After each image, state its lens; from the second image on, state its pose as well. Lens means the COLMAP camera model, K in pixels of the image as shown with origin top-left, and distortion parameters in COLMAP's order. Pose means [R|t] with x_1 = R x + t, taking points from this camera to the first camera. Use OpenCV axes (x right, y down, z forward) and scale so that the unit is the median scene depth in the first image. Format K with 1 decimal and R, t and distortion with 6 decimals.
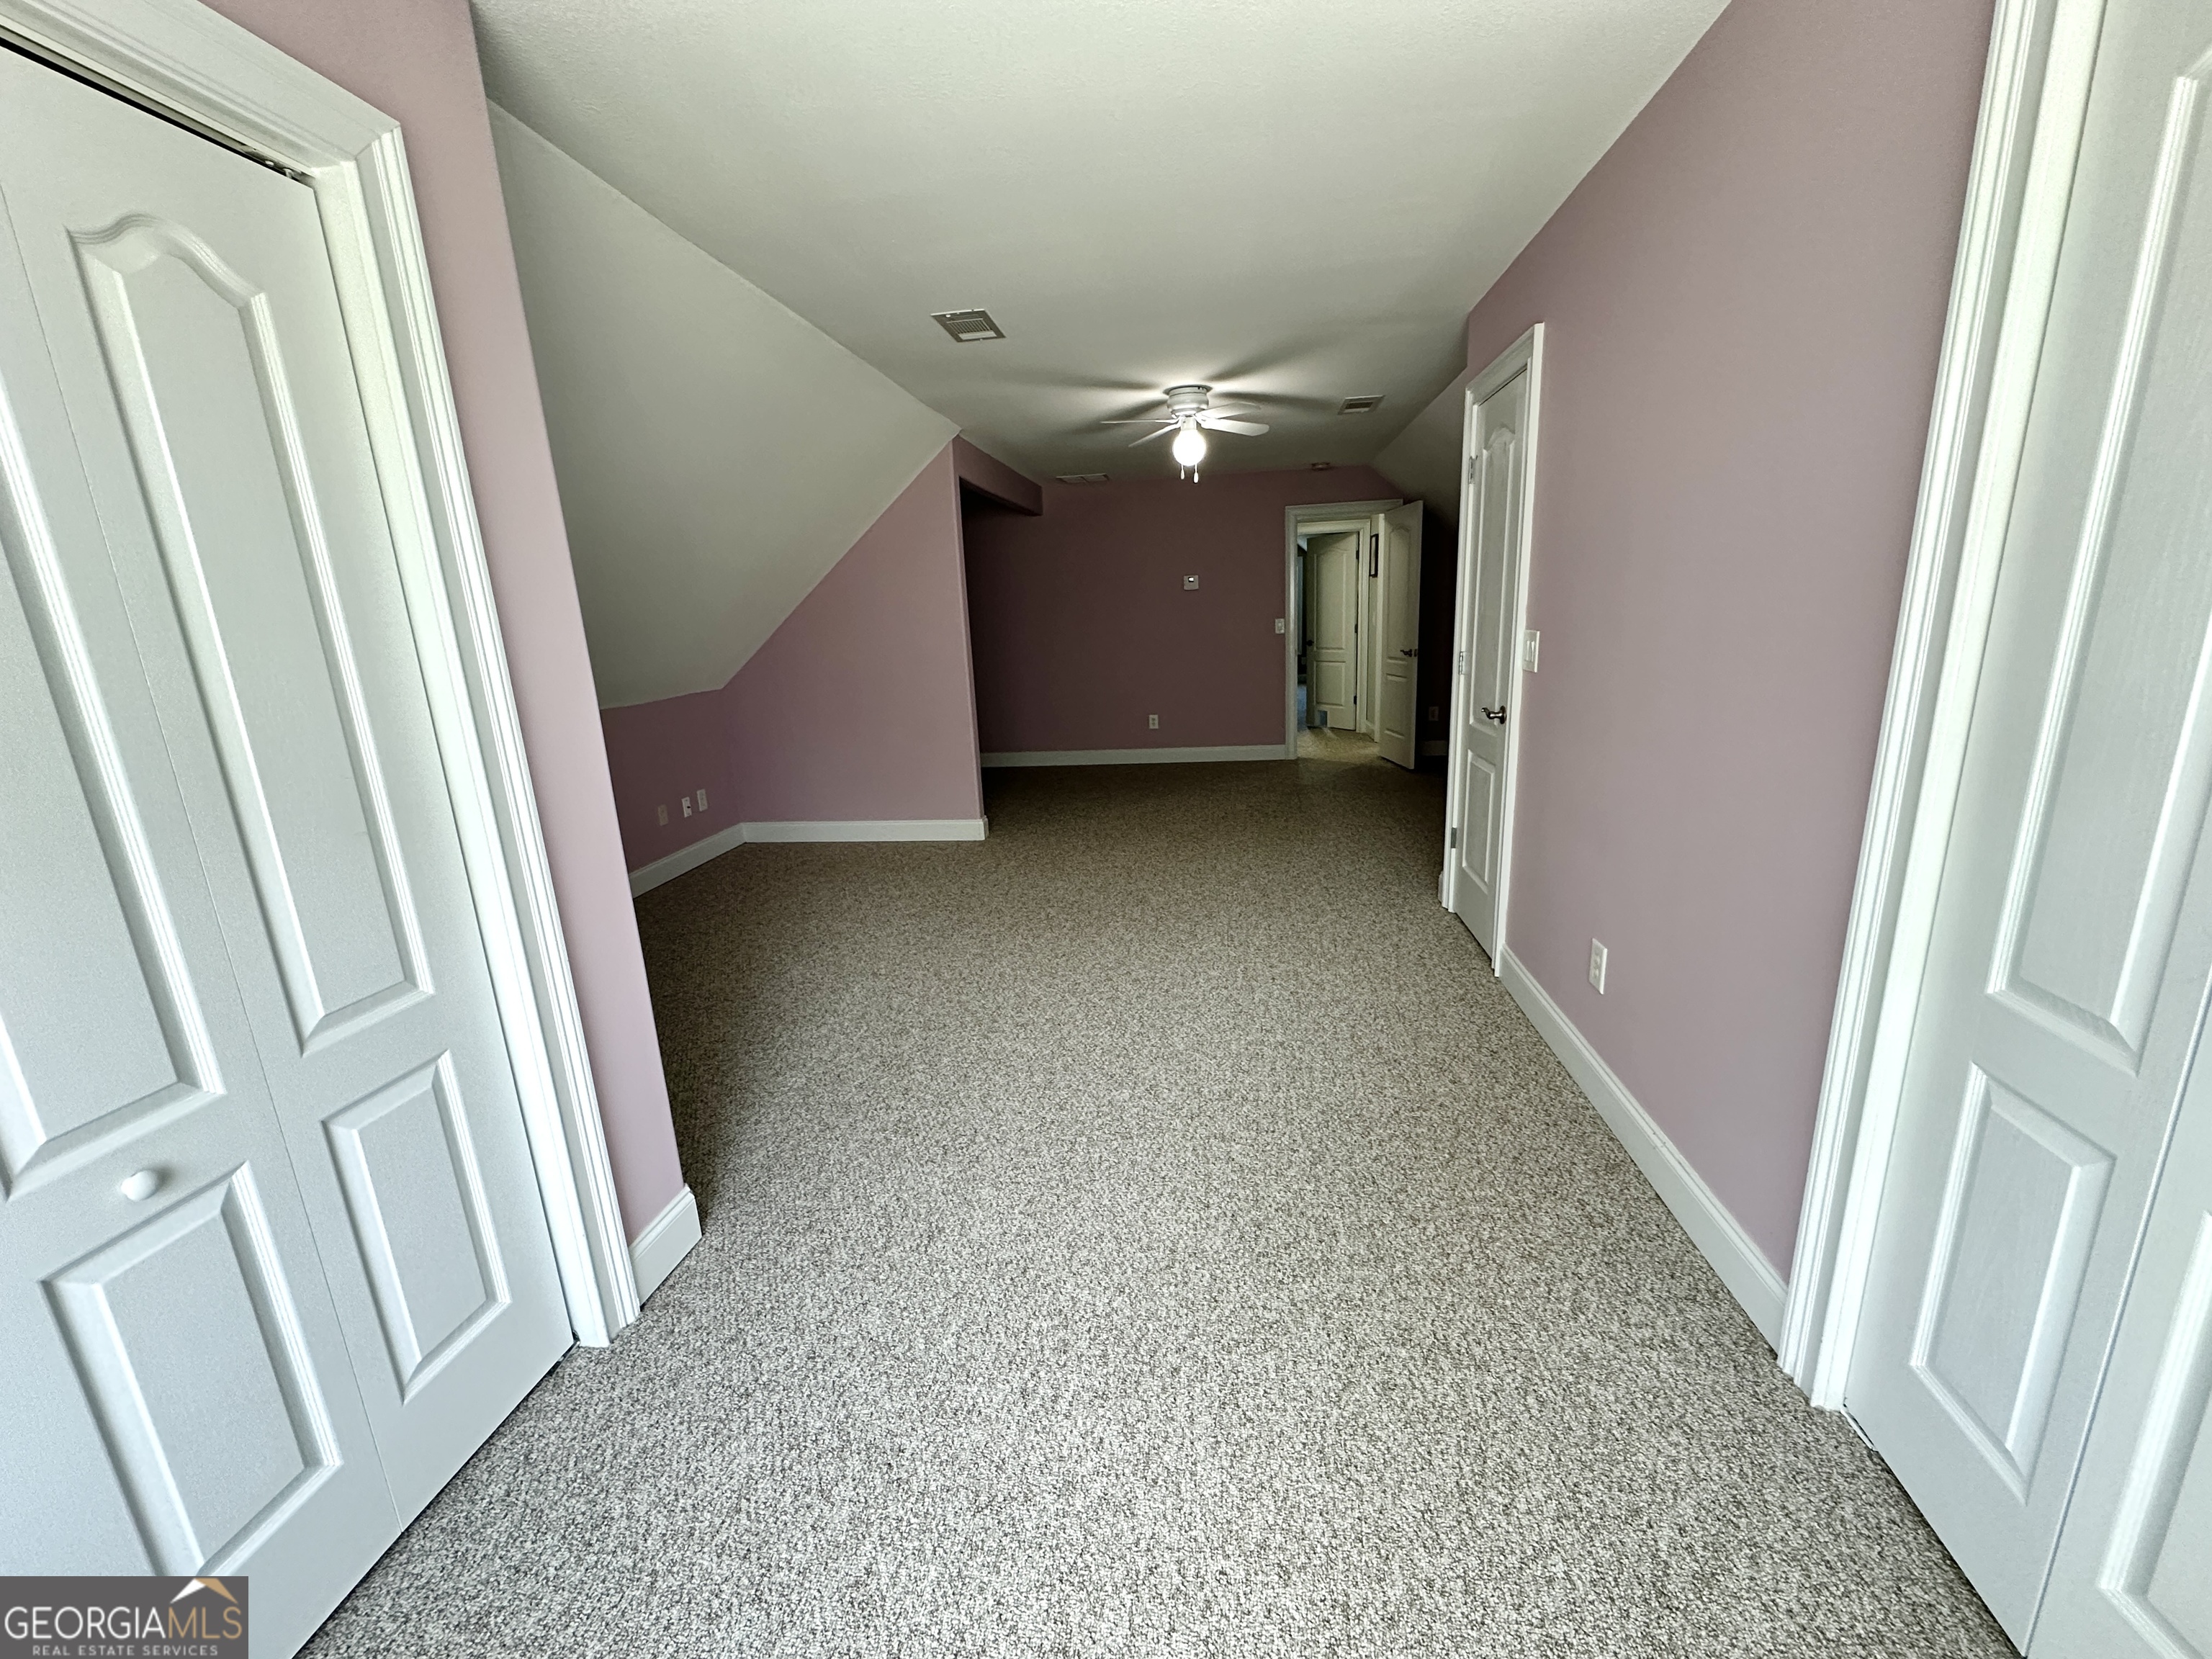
lens RADIAL K [[880.9, 0, 1101.7], [0, 880.9, 829.6], [0, 0, 1]] dist [-0.006939, 0.000665]
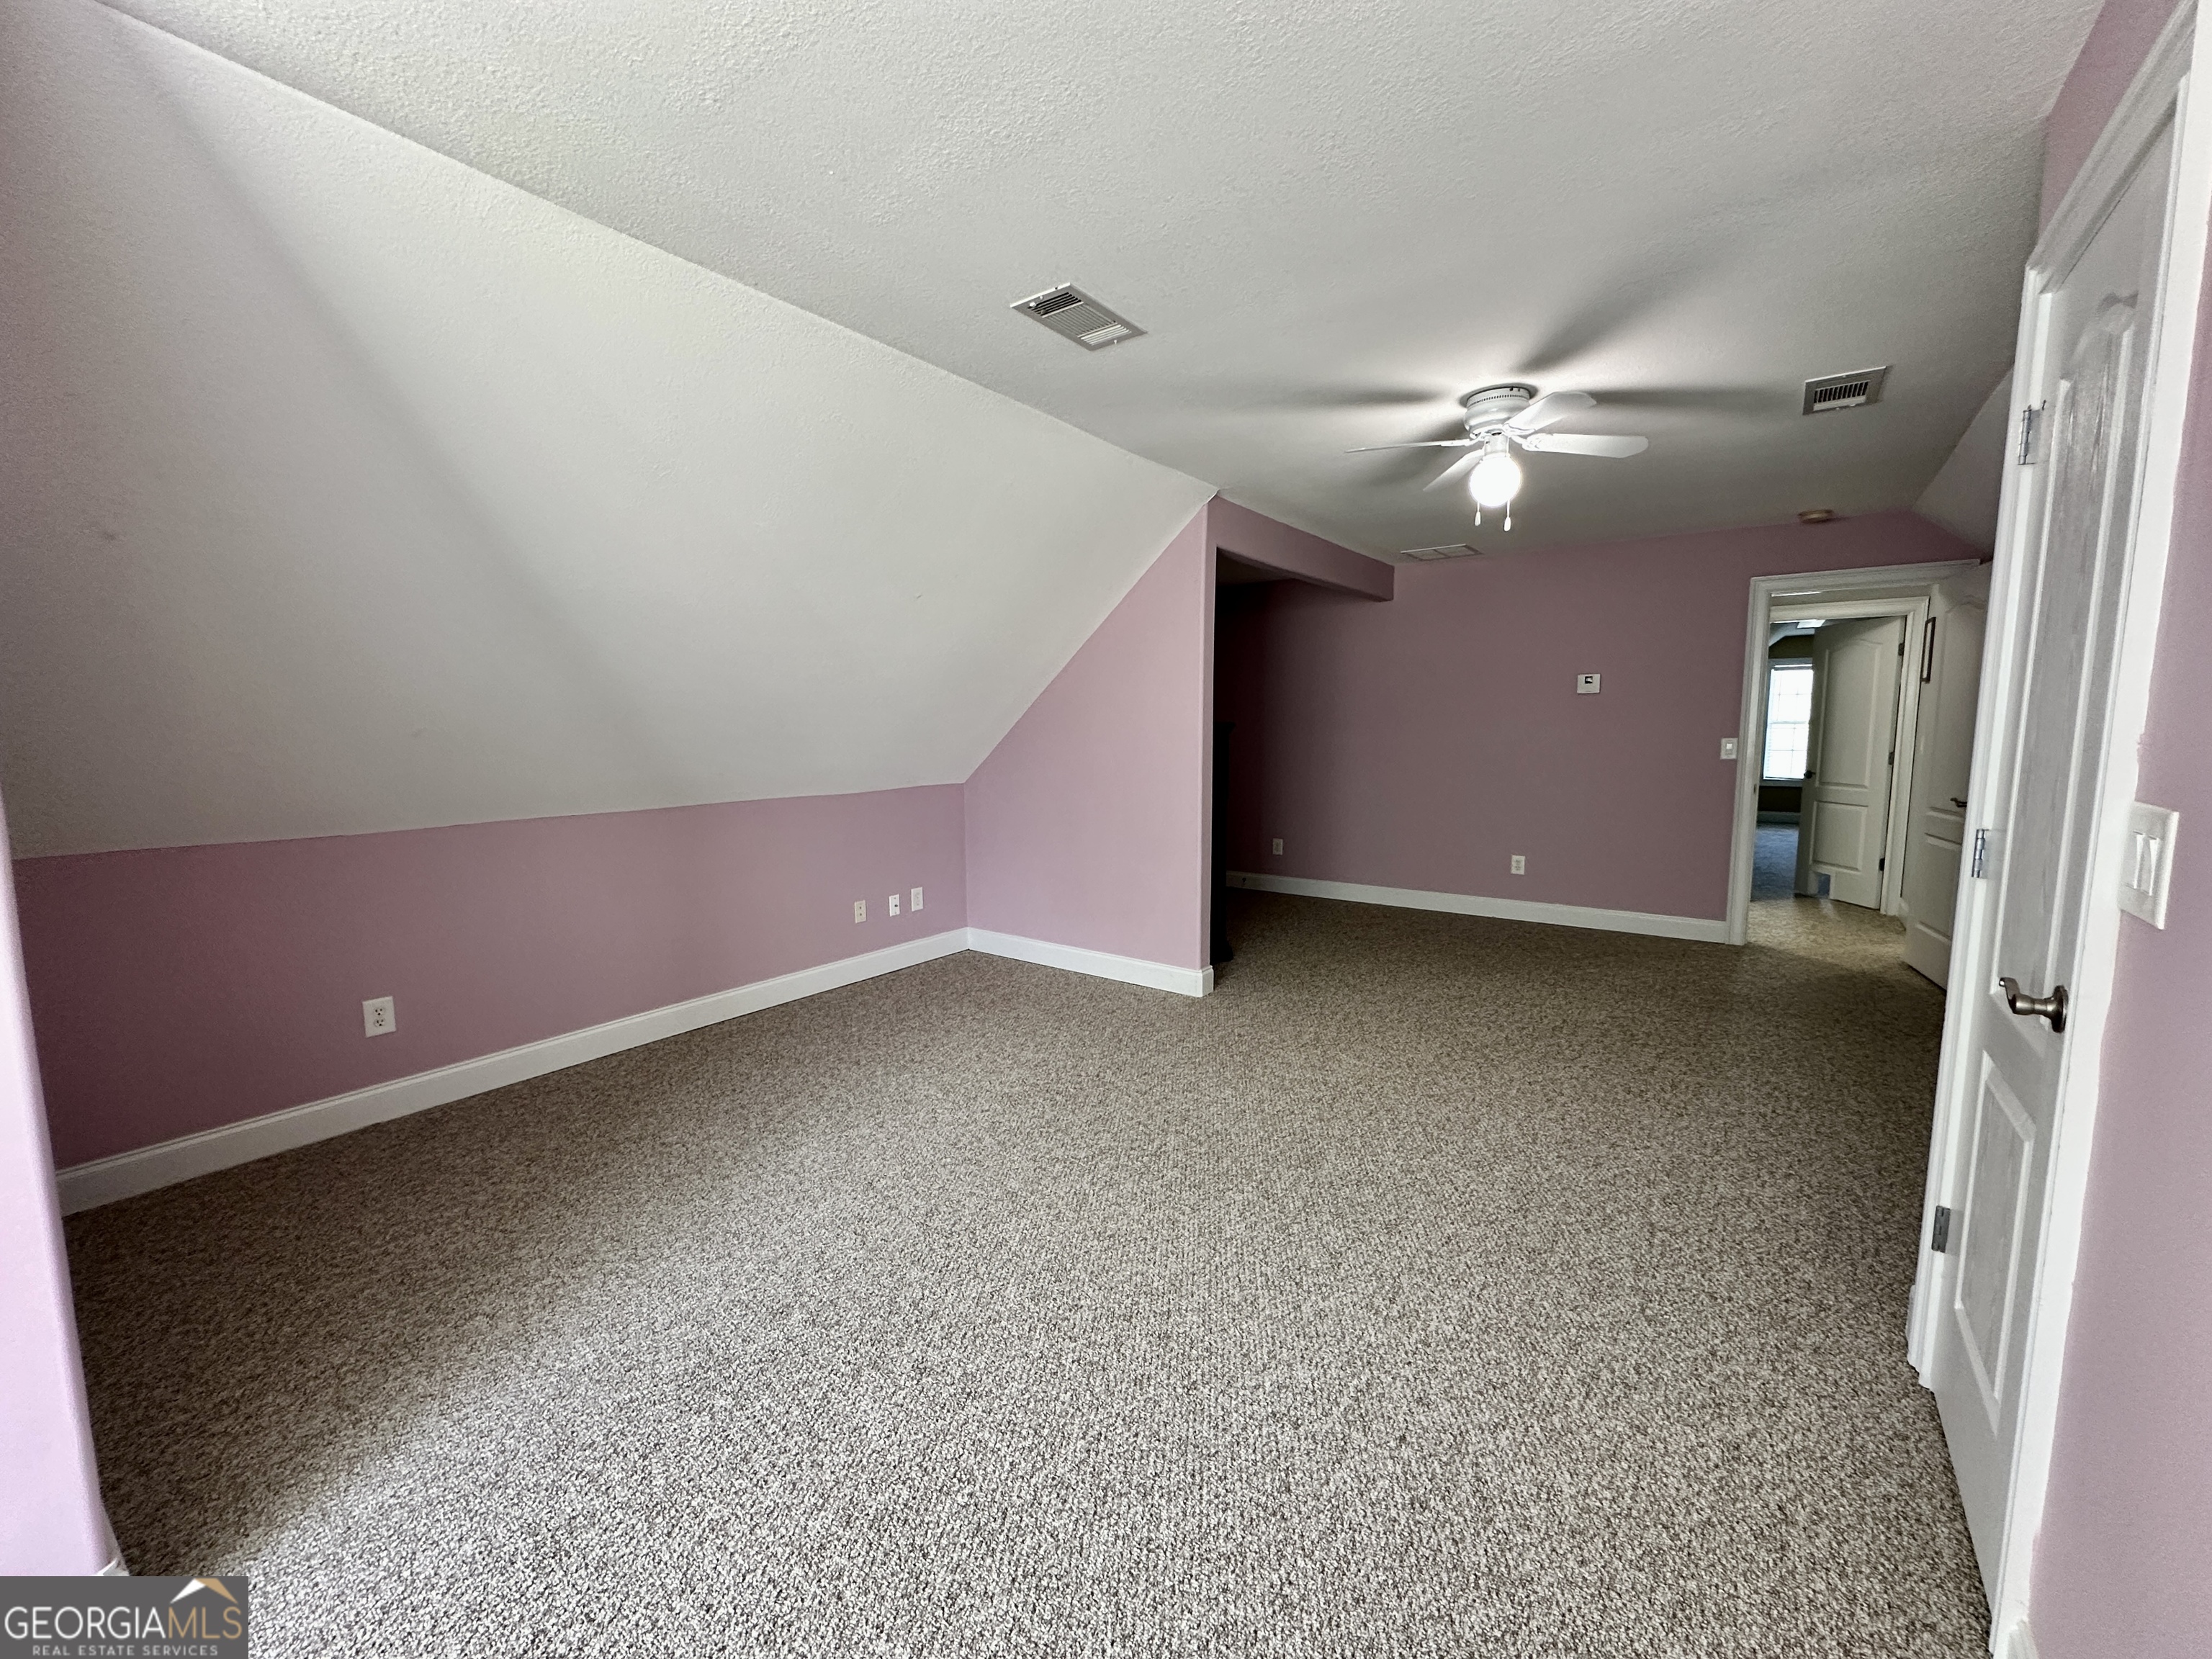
lens RADIAL K [[880.9, 0, 1101.9], [0, 880.9, 830.0], [0, 0, 1]] dist [-0.006939, 0.000665]
pose [[0.874161, 0.097622, -0.475723, 0.182268], [-0.148533, 0.986390, -0.070521, -0.082869], [0.462364, 0.132307, 0.876763, 0.317577]]
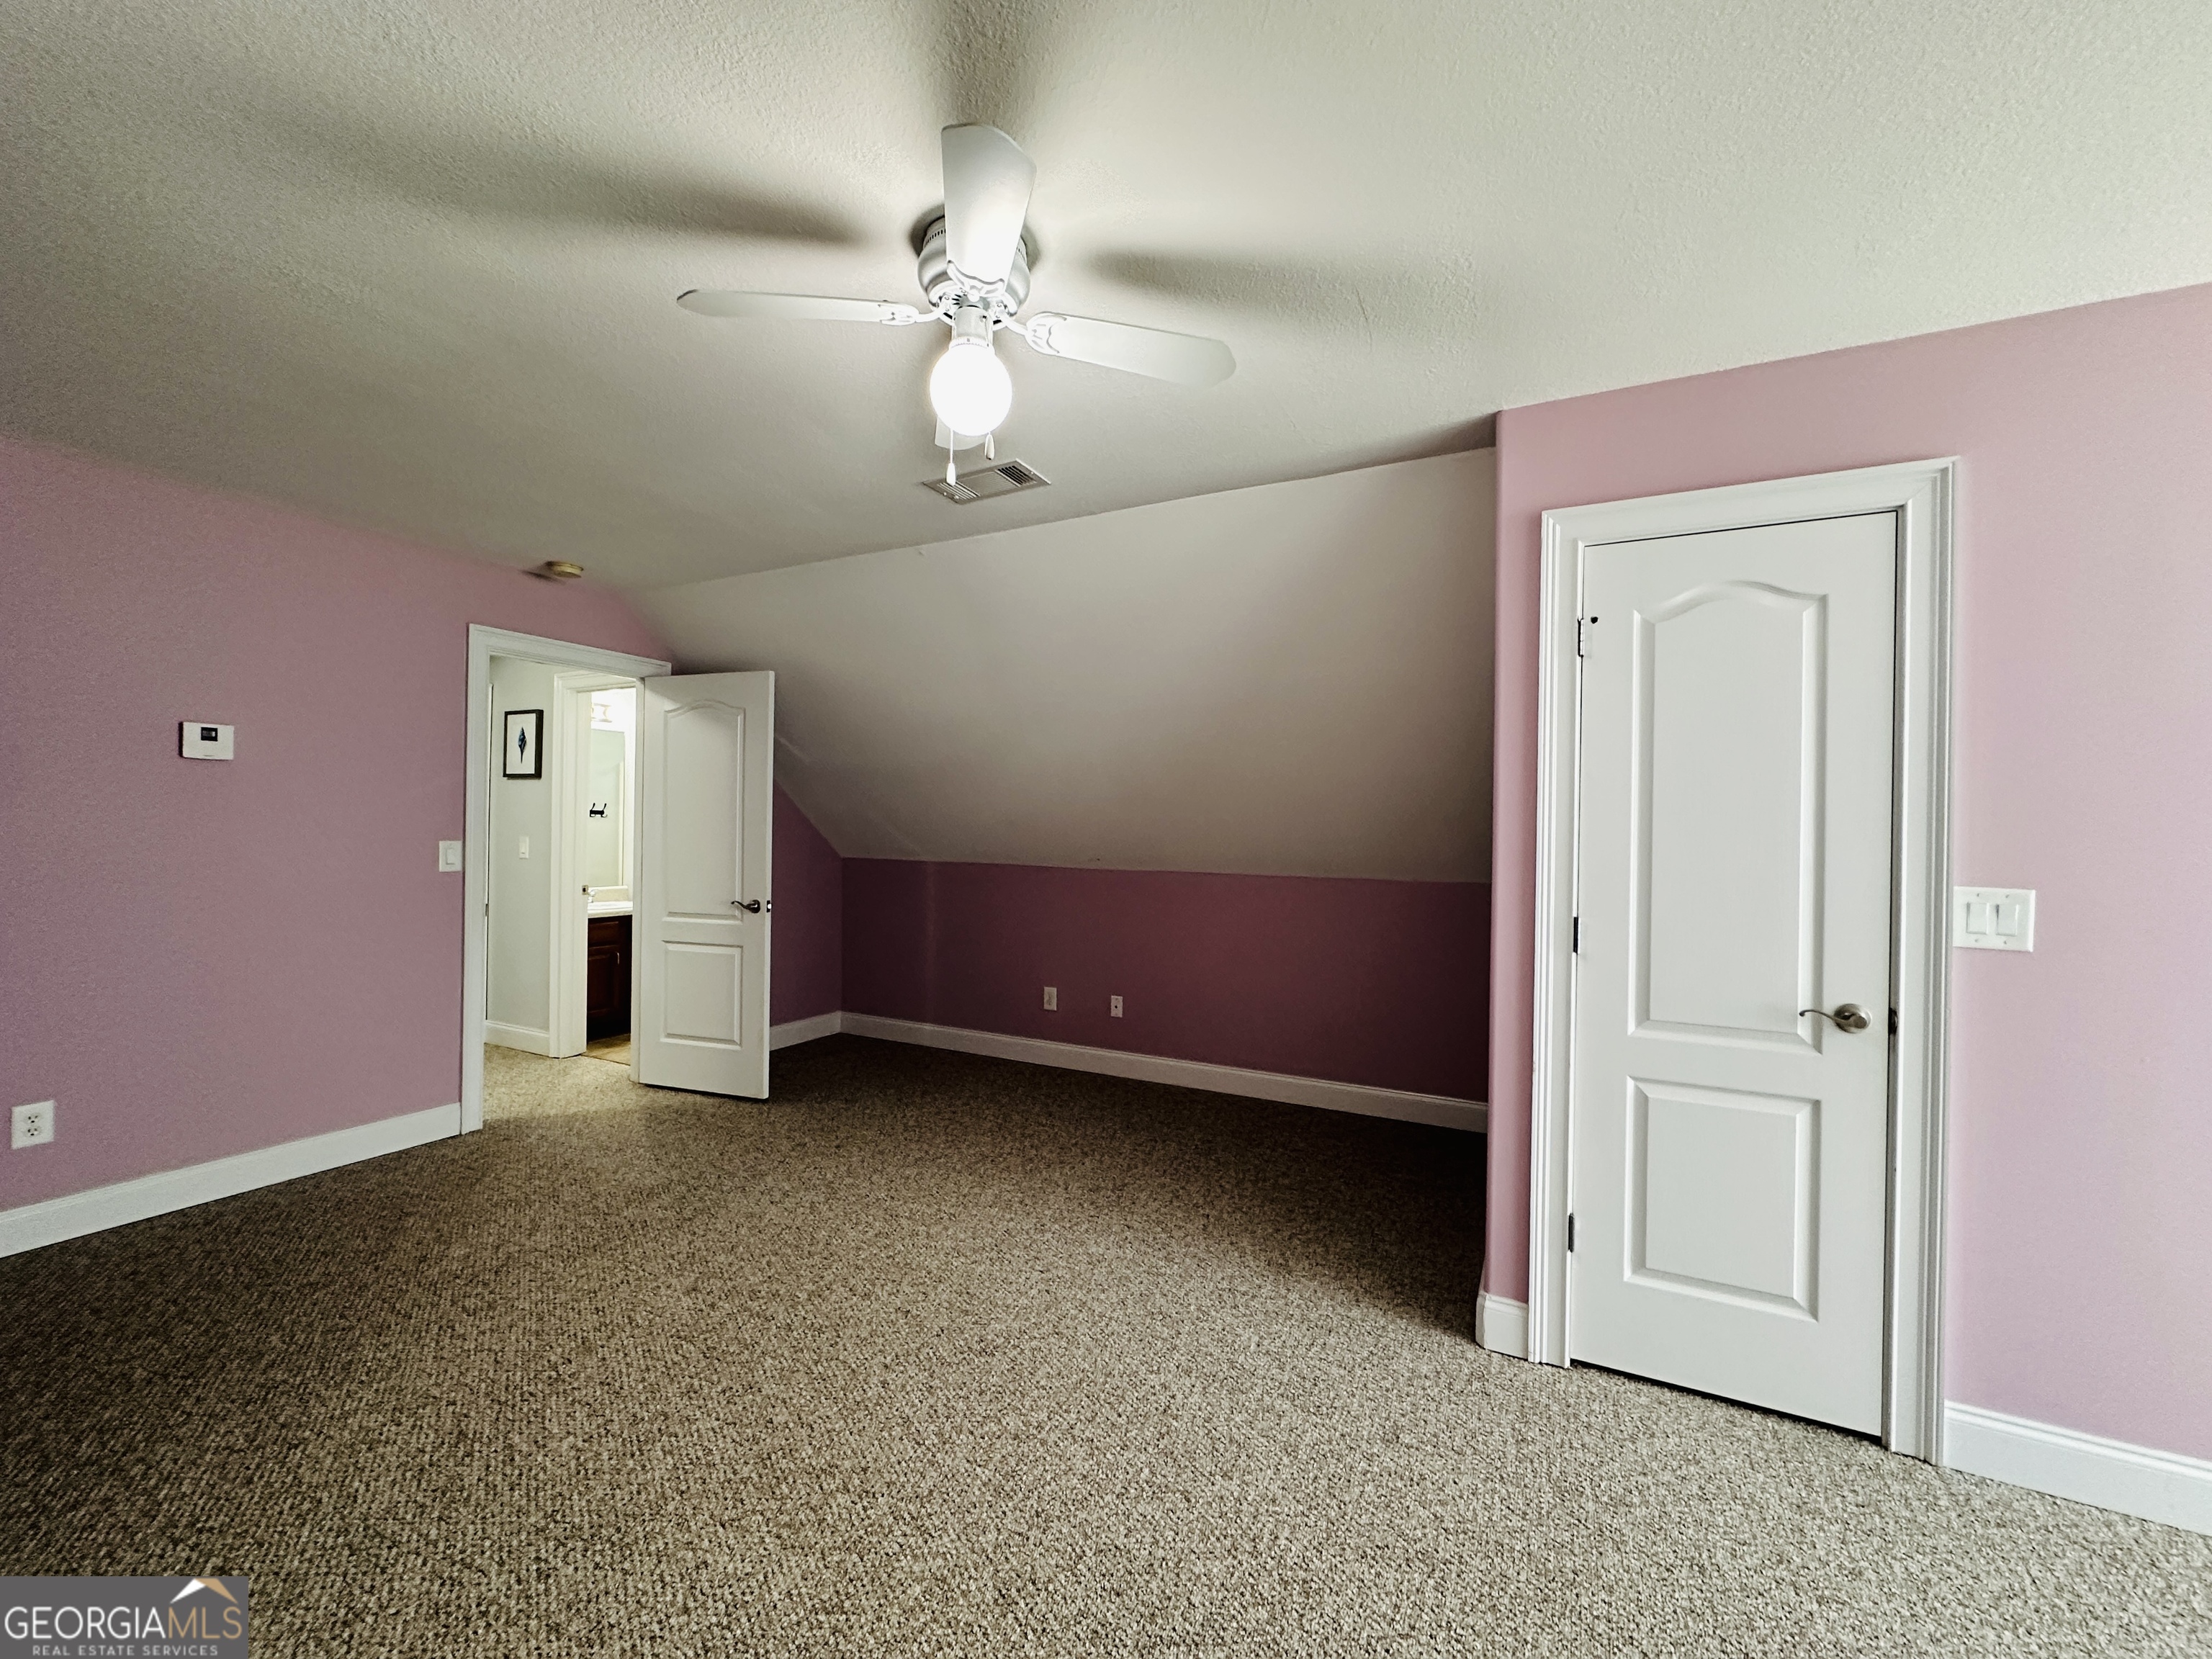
lens RADIAL K [[880.9, 0, 1100.6], [0, 880.9, 836.1], [0, 0, 1]] dist [-0.006939, 0.000665]
pose [[0.336658, 0.048151, 0.940395, -0.219008], [0.192023, 0.974195, -0.118626, -0.199415], [-0.921840, 0.220514, 0.318724, 0.882034]]
